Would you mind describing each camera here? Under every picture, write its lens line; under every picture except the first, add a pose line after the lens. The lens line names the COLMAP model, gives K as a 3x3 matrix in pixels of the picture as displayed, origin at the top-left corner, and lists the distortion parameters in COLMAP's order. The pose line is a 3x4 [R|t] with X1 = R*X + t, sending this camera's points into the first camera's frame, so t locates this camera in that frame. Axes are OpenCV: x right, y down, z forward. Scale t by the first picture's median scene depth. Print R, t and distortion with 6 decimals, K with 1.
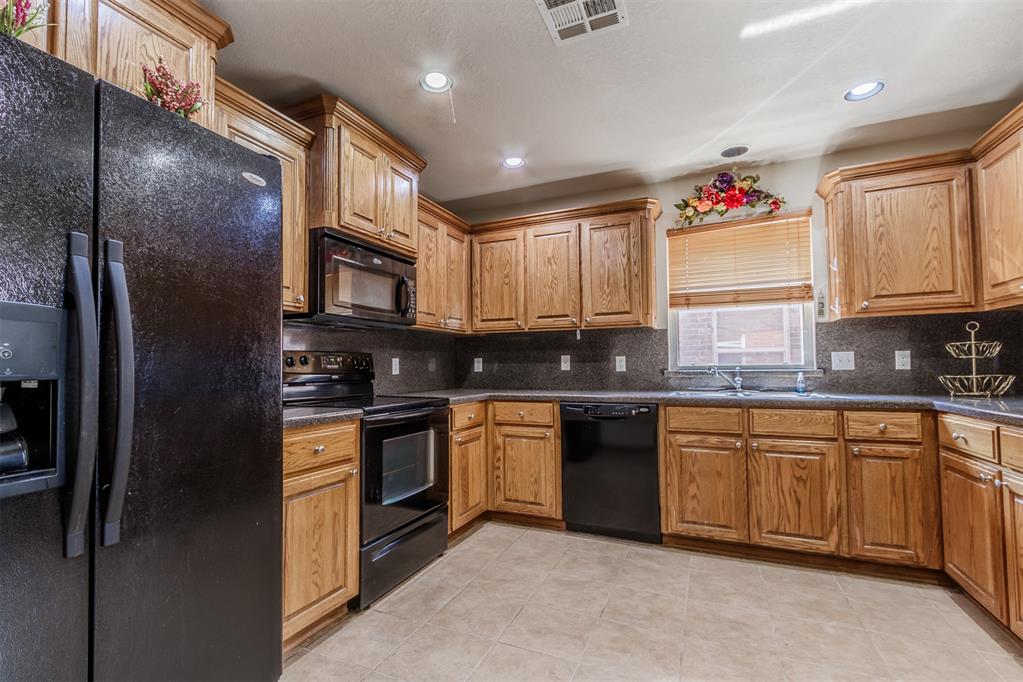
lens RADIAL K [[466.7, 0, 497.5], [0, 466.7, 350.5], [0, 0, 1]] dist [0.002950, -0.001181]
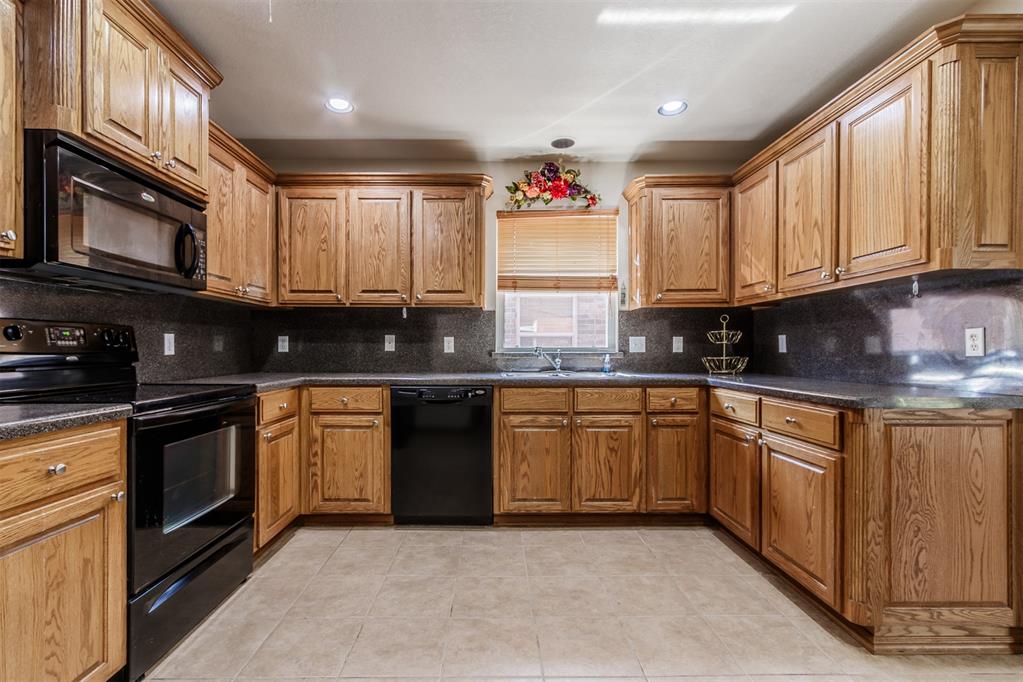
lens RADIAL K [[466.7, 0, 498.5], [0, 466.7, 350.3], [0, 0, 1]] dist [0.002950, -0.001181]
pose [[0.905467, 0.007616, 0.424348, -0.067690], [-0.024044, 0.999154, 0.033372, 0.006530], [-0.423735, -0.040420, 0.904884, 0.104154]]
